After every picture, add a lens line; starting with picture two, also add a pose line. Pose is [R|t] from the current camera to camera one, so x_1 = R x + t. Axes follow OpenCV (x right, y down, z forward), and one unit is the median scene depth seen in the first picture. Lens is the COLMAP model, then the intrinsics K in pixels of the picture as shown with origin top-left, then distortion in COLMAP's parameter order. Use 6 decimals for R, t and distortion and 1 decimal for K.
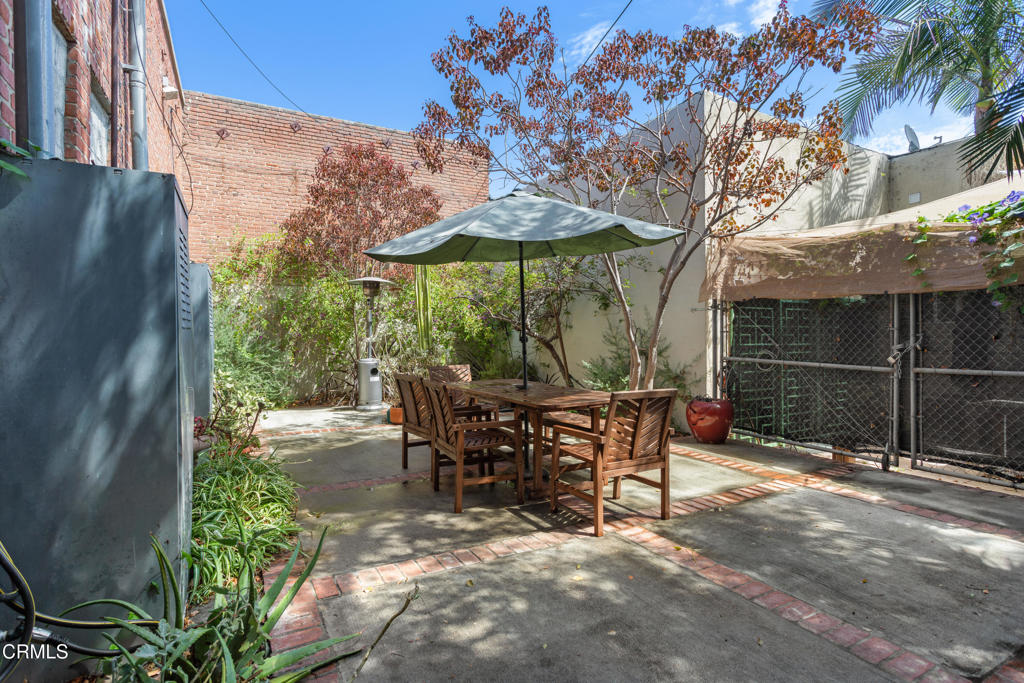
lens RADIAL K [[504.4, 0, 510.9], [0, 504.4, 331.3], [0, 0, 1]] dist [-0.001701, 0.001962]
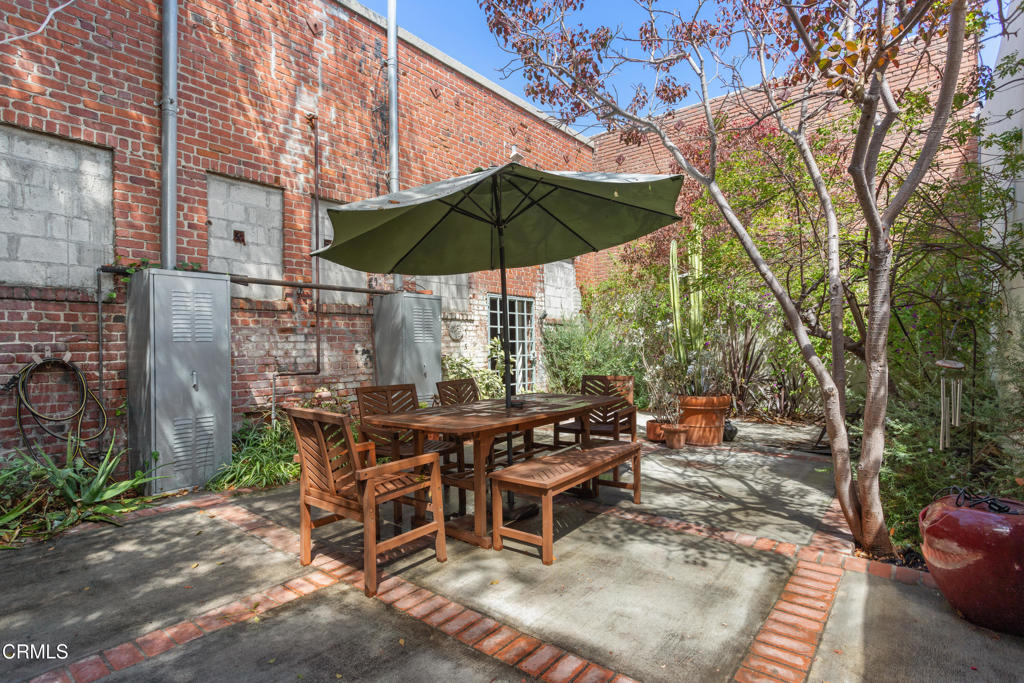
lens RADIAL K [[504.4, 0, 502.9], [0, 504.4, 339.5], [0, 0, 1]] dist [-0.001701, 0.001962]
pose [[0.373662, -0.014201, -0.927456, 0.683710], [0.023470, 0.999707, -0.005852, 0.009078], [0.927268, -0.019581, 0.373886, 0.593773]]
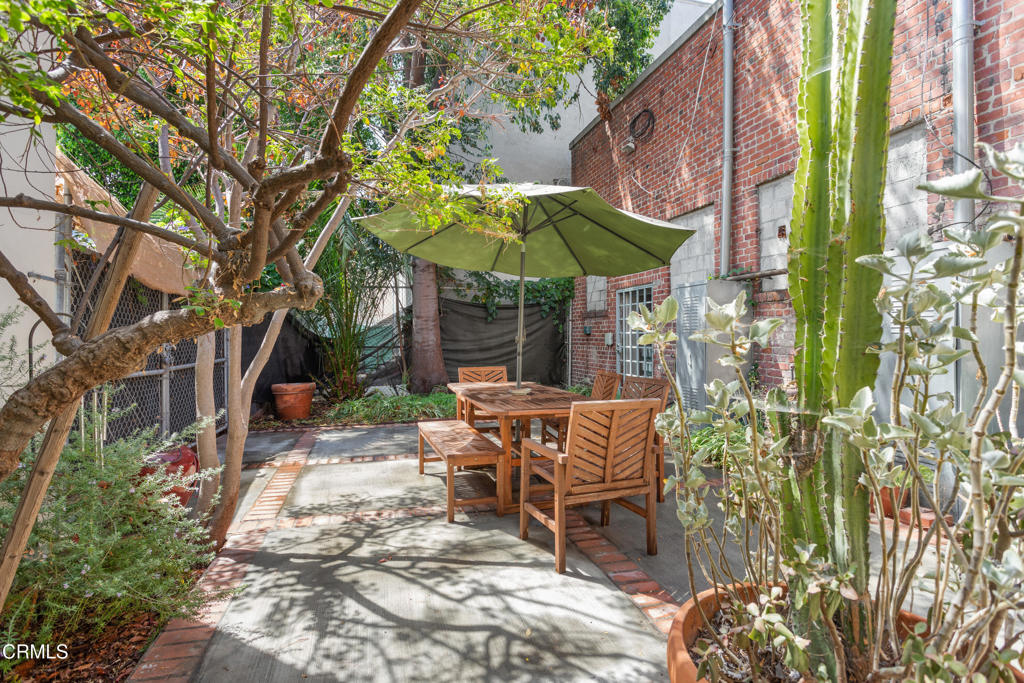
lens RADIAL K [[504.4, 0, 514.7], [0, 504.4, 338.3], [0, 0, 1]] dist [-0.001701, 0.001962]
pose [[-0.977407, 0.003687, 0.211332, -0.051205], [0.002317, 0.999975, -0.006727, 0.014898], [-0.211352, -0.006086, -0.977391, 1.547380]]
